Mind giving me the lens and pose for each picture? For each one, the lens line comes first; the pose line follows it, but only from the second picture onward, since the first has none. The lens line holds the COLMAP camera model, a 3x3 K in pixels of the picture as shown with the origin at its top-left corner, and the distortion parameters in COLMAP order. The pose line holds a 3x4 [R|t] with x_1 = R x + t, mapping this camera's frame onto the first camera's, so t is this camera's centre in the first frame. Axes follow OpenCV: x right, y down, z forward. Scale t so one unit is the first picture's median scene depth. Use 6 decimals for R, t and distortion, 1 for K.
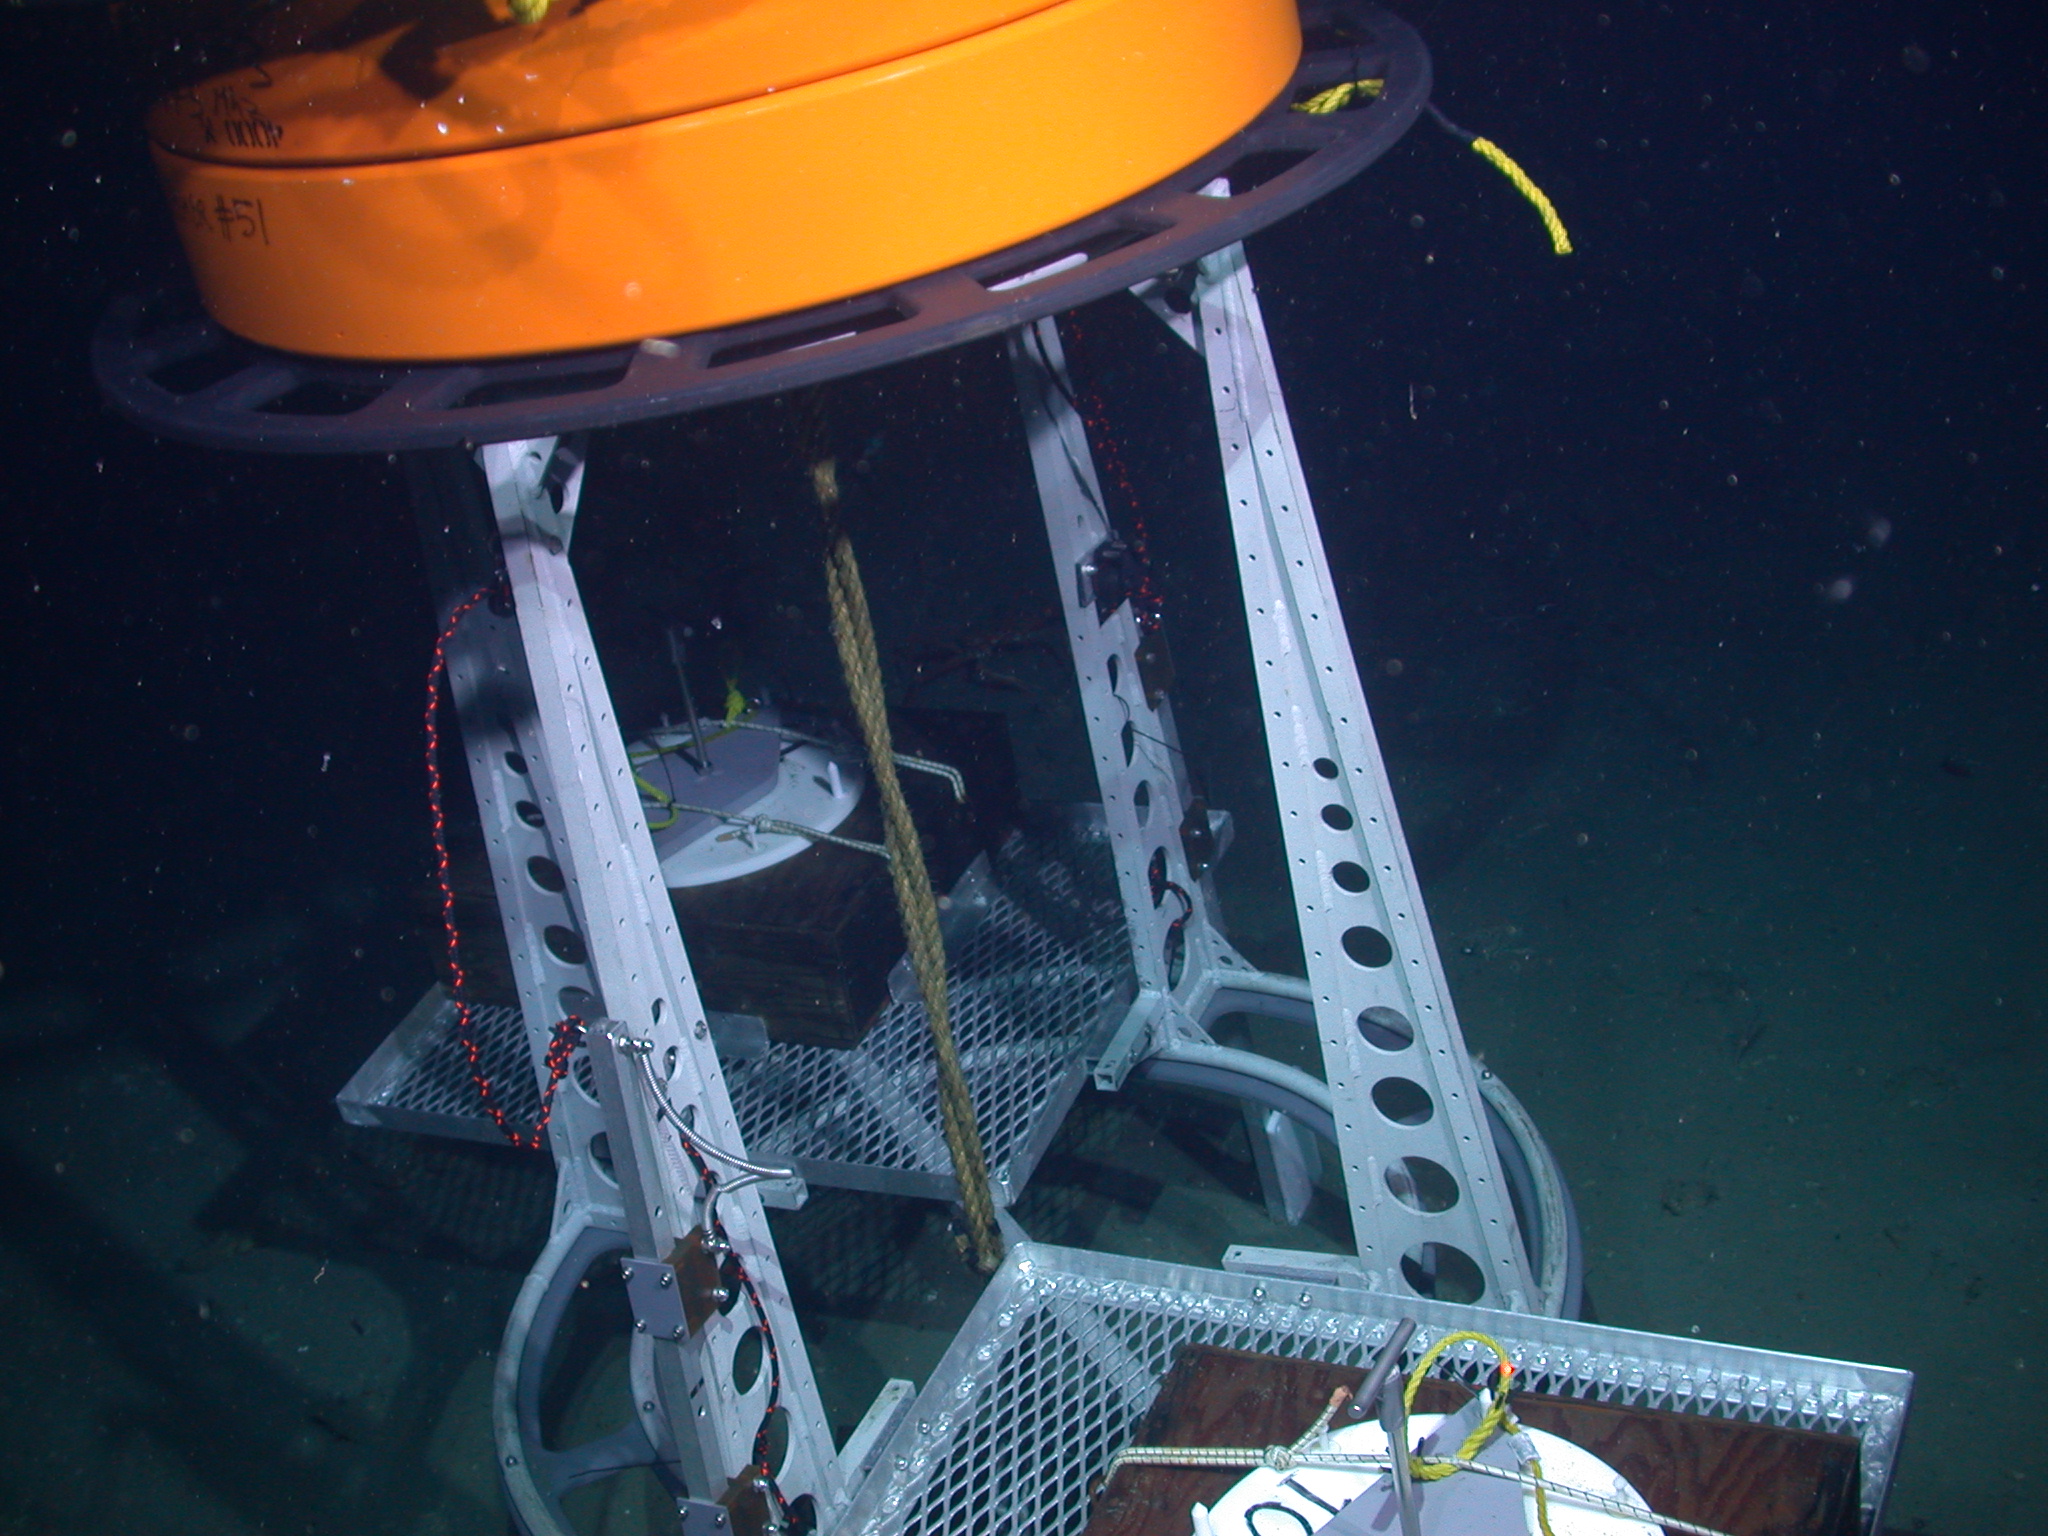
lens RADIAL K [[2727.8, 0, 1026.4], [0, 2727.8, 767.7], [0, 0, 1]] dist [-0.132253, 0.000000]
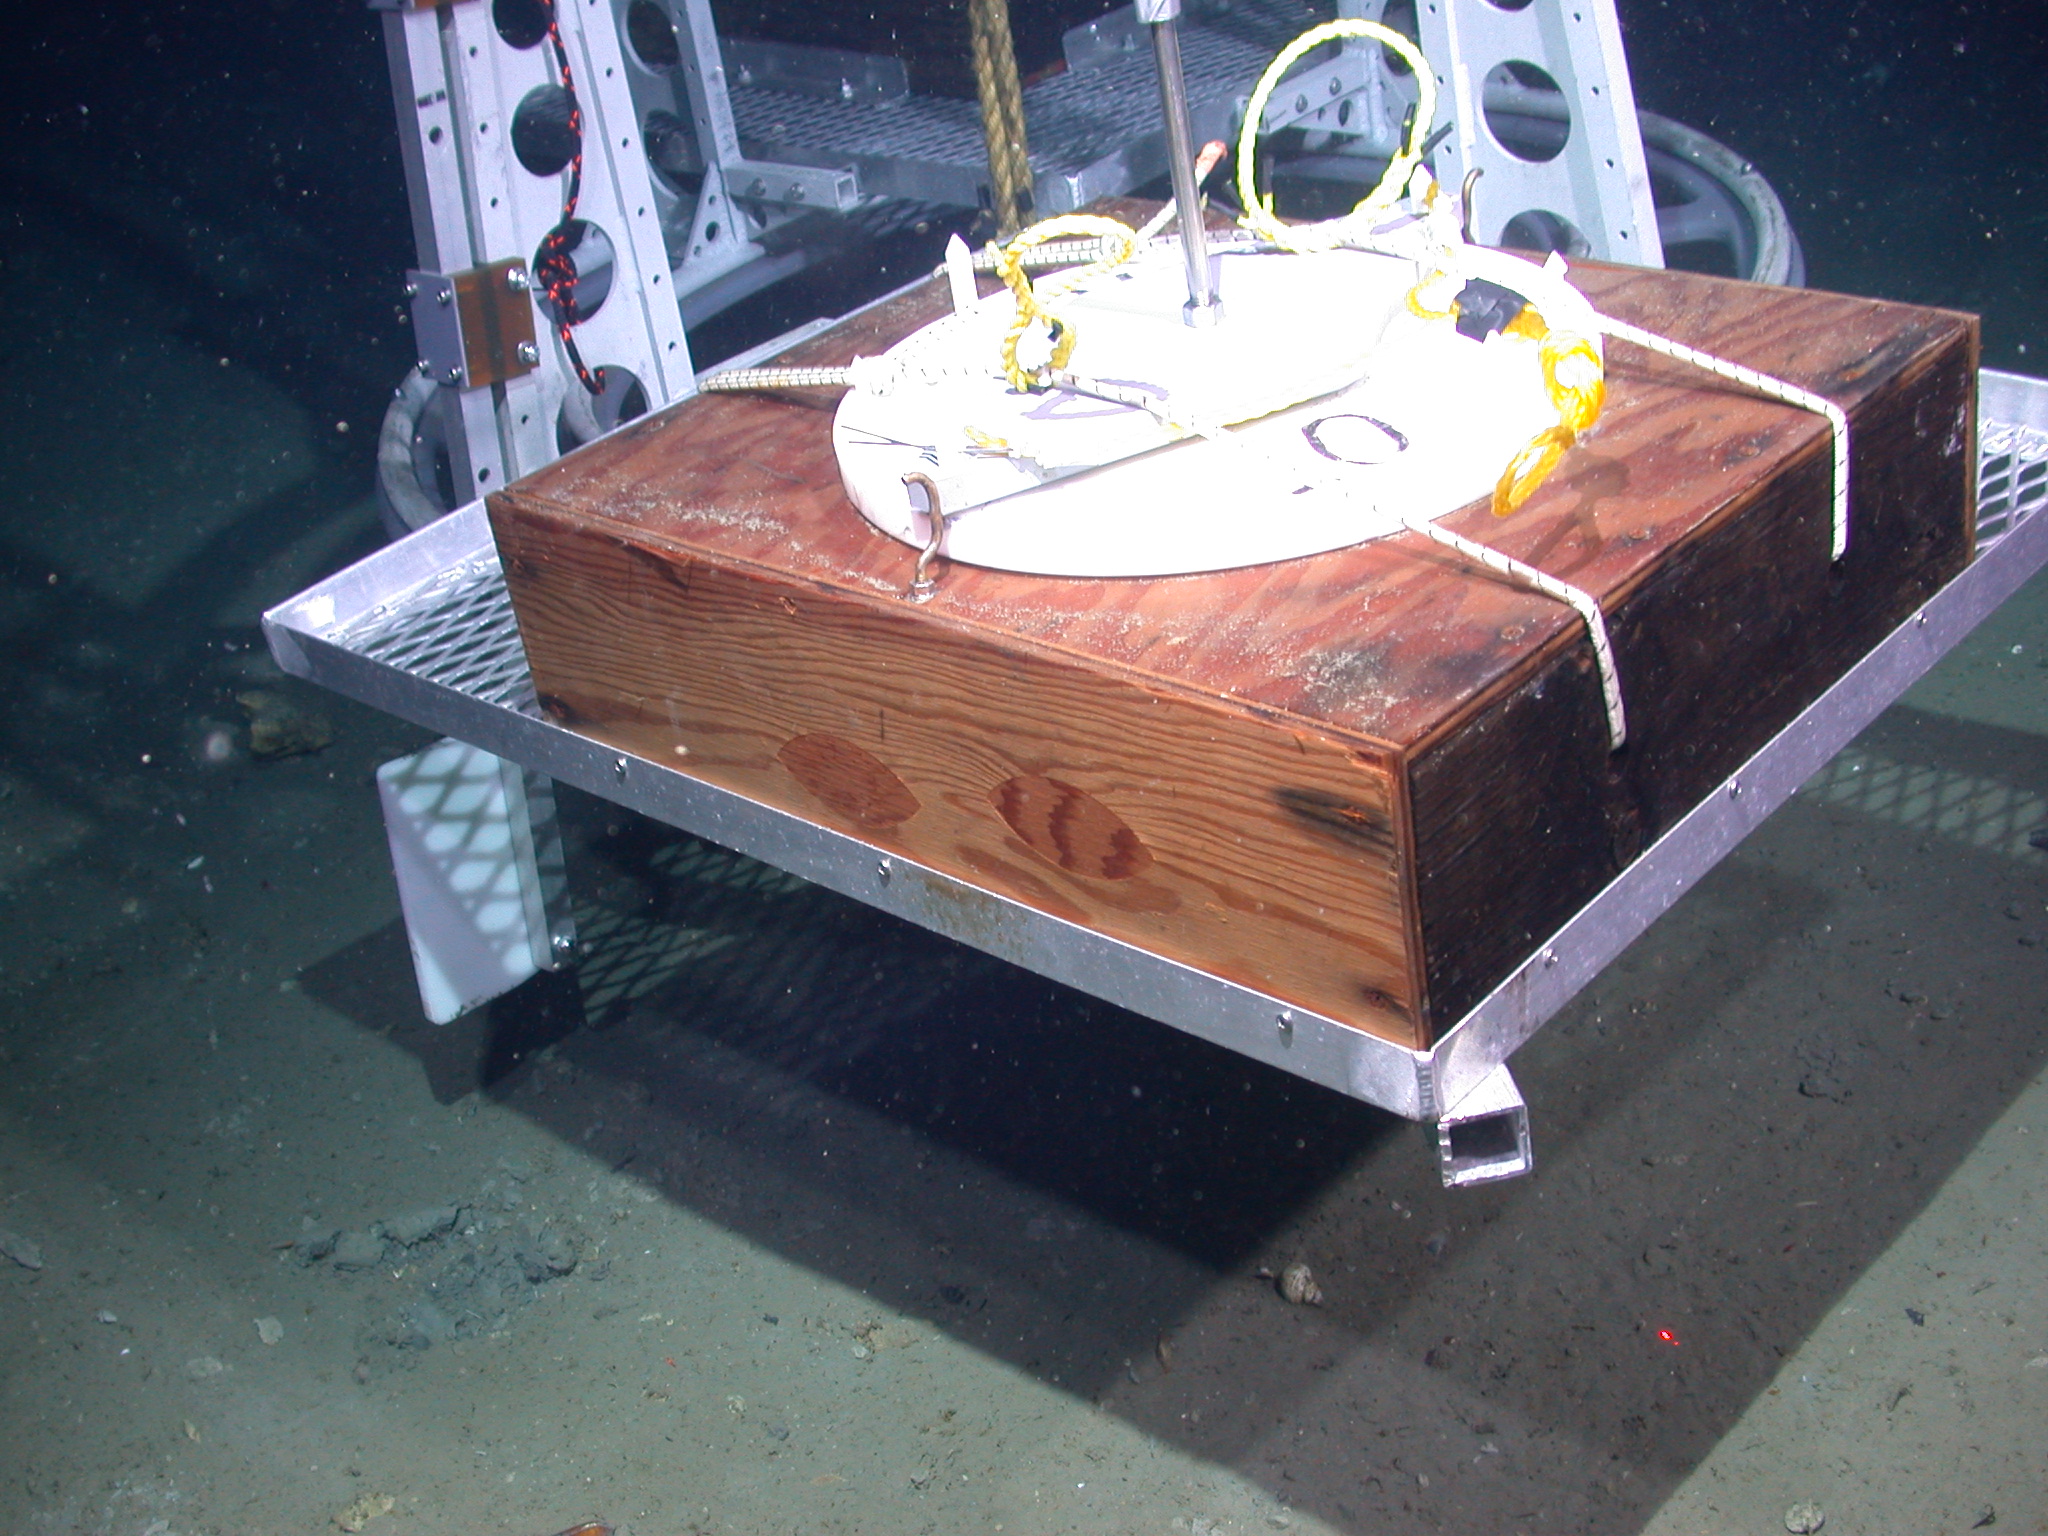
lens RADIAL K [[2727.8, 0, 1004.3], [0, 2727.8, 801.5], [0, 0, 1]] dist [-0.132253, 0.000000]
pose [[0.945728, 0.193913, -0.260761, 0.235464], [-0.173957, 0.979887, 0.097780, 0.285504], [0.274477, -0.047112, 0.960439, 0.277037]]
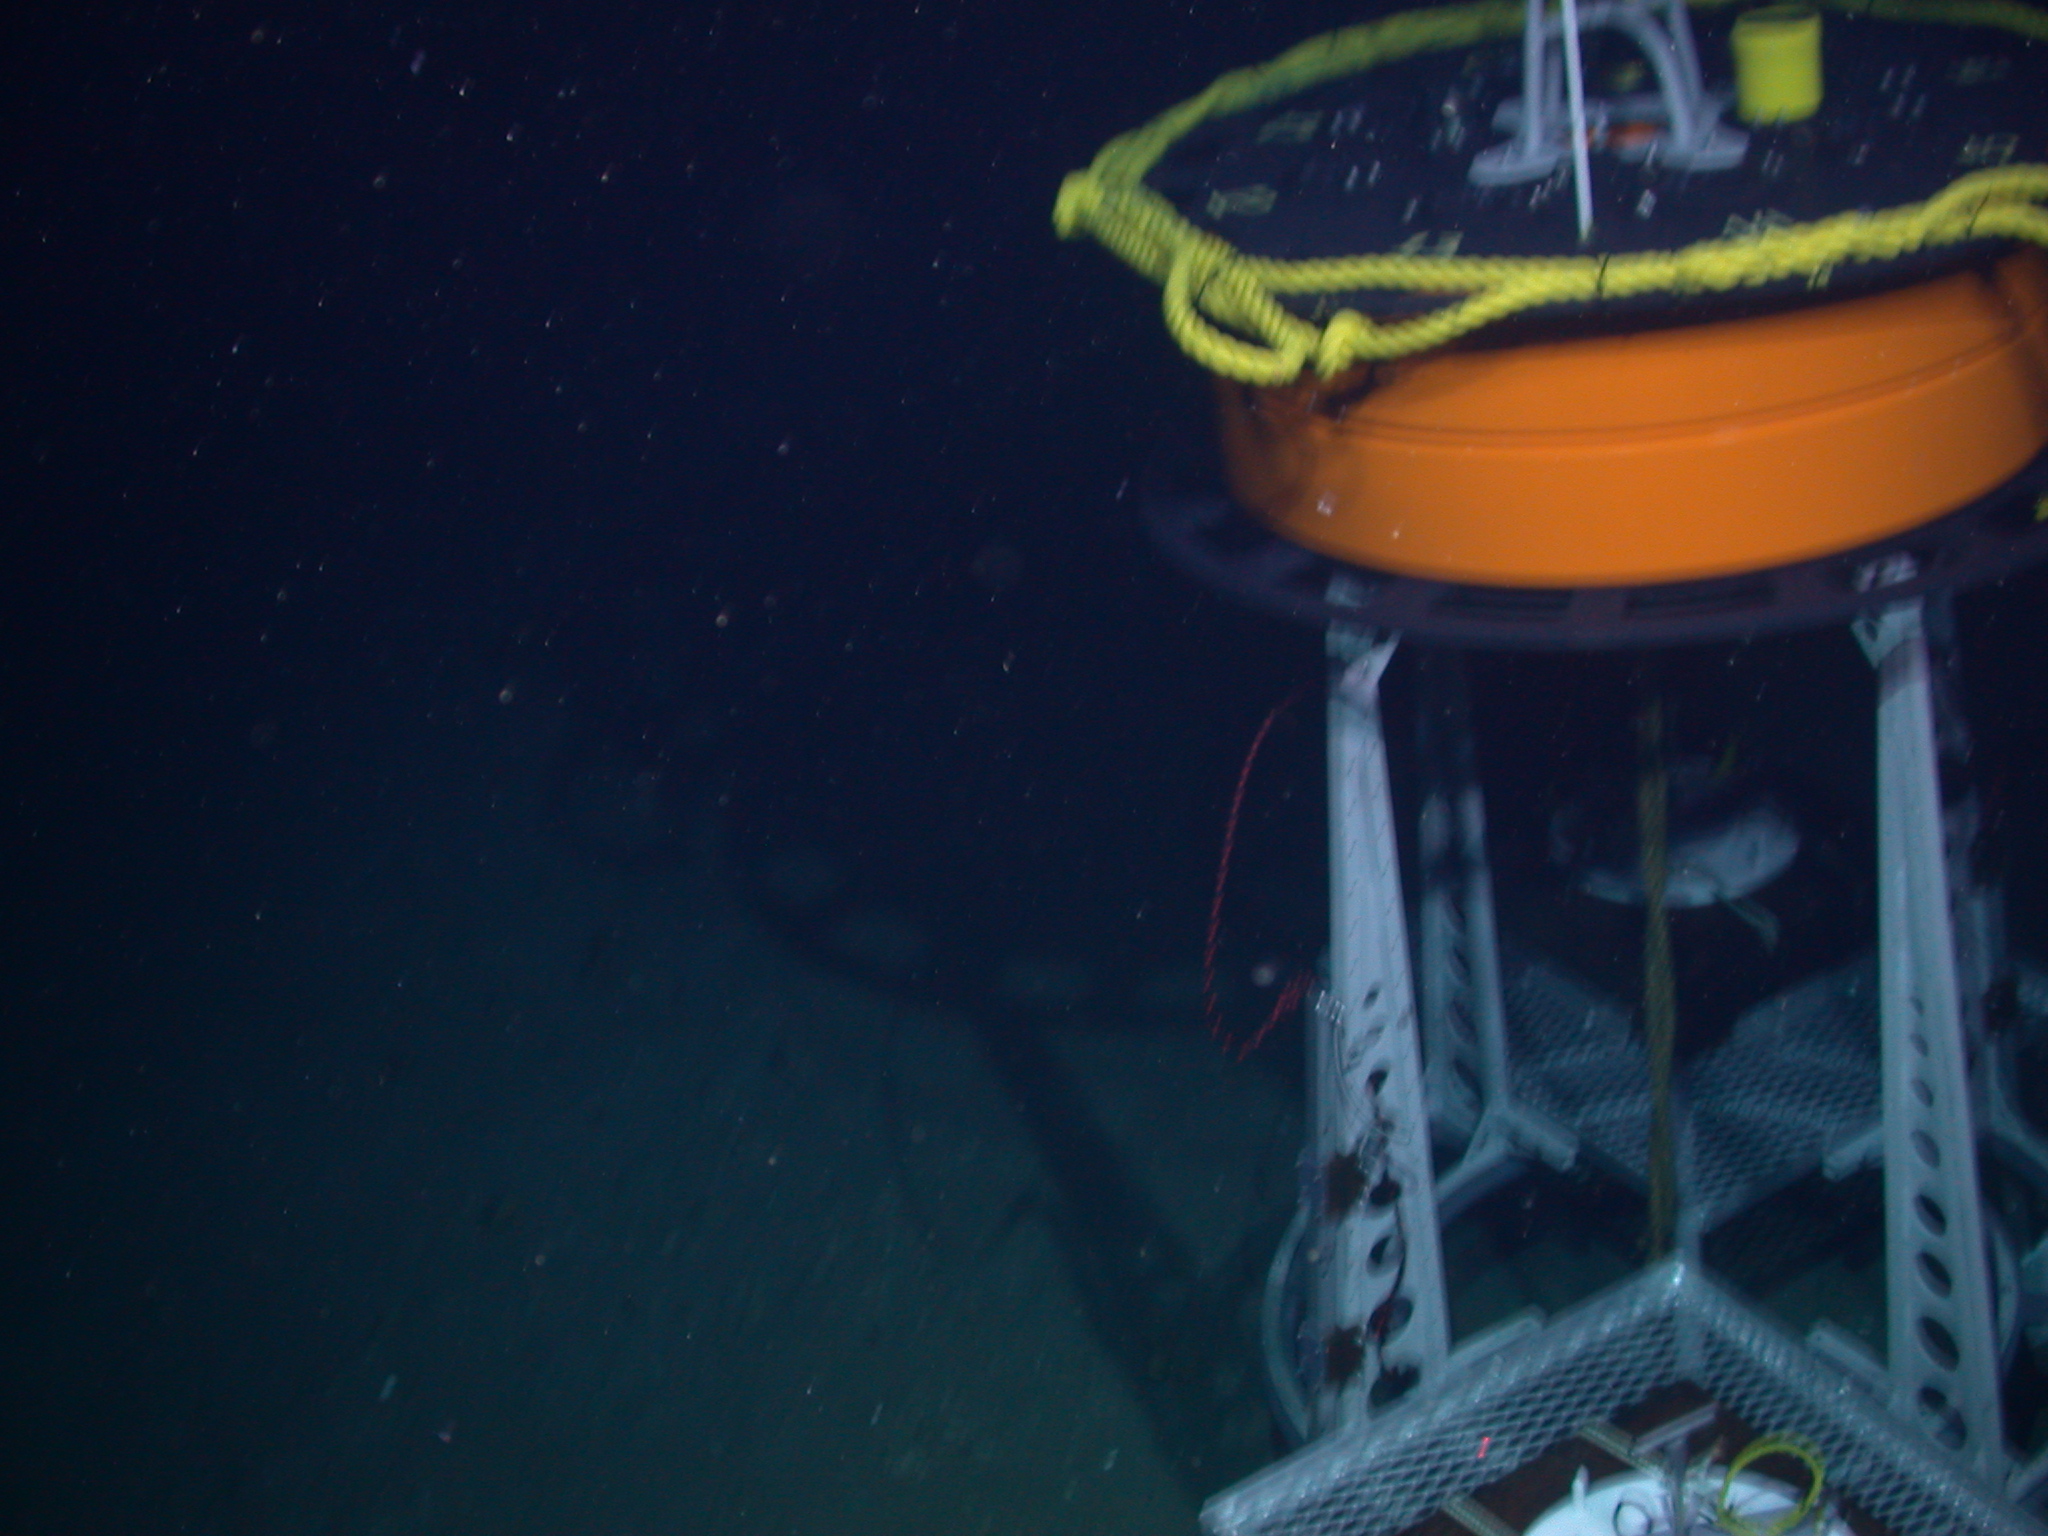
lens RADIAL K [[2727.8, 0, 1014.9], [0, 2727.8, 843.3], [0, 0, 1]] dist [-0.132253, 0.000000]
pose [[0.802537, 0.333130, -0.494933, 0.336001], [-0.278468, 0.942837, 0.183068, -0.166824], [0.527627, -0.009096, 0.849428, -0.257338]]
